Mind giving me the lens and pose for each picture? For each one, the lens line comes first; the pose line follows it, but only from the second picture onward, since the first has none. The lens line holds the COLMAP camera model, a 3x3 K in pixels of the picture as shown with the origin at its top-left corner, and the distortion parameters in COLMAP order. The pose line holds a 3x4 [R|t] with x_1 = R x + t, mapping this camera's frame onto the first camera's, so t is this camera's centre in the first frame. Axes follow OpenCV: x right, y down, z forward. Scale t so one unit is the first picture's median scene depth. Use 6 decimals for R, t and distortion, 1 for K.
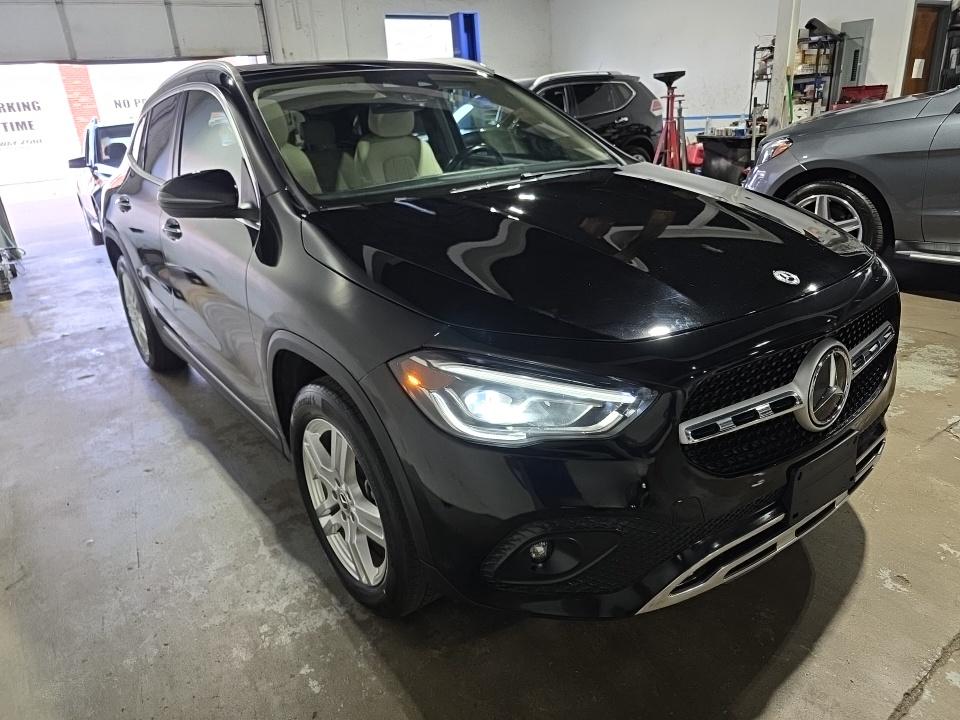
lens RADIAL K [[654.8, 0, 478.4], [0, 654.8, 362.7], [0, 0, 1]] dist [0.030854, -0.028694]
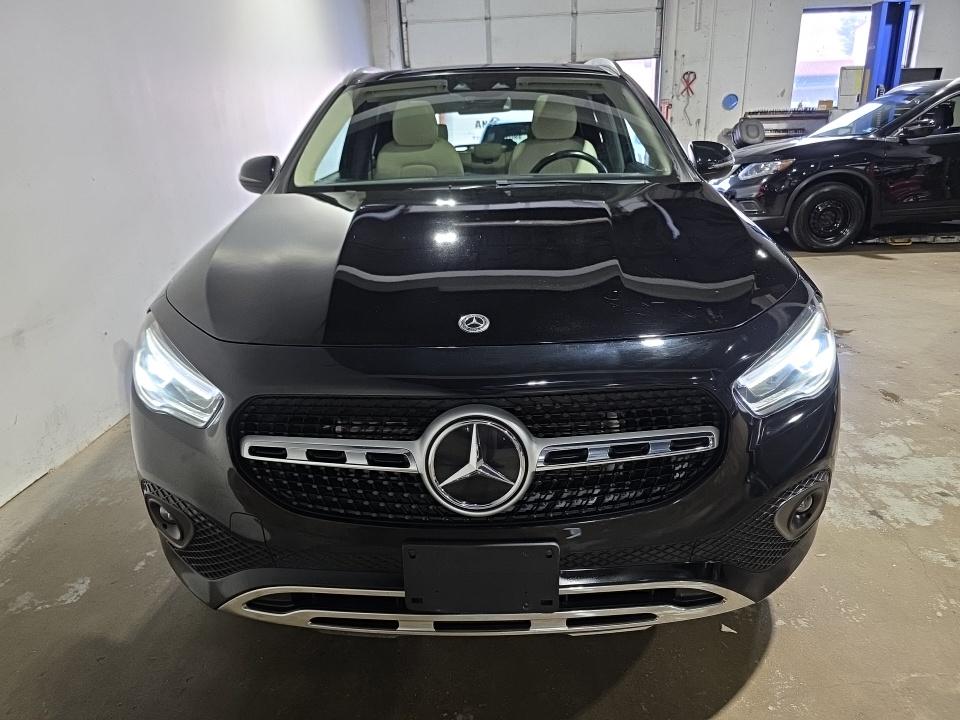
lens RADIAL K [[654.8, 0, 479.1], [0, 654.8, 356.7], [0, 0, 1]] dist [0.030854, -0.028694]
pose [[0.789597, 0.233915, -0.567292, 0.174208], [-0.239492, 0.968648, 0.066066, -0.026464], [0.564960, 0.083696, 0.820863, 0.060608]]
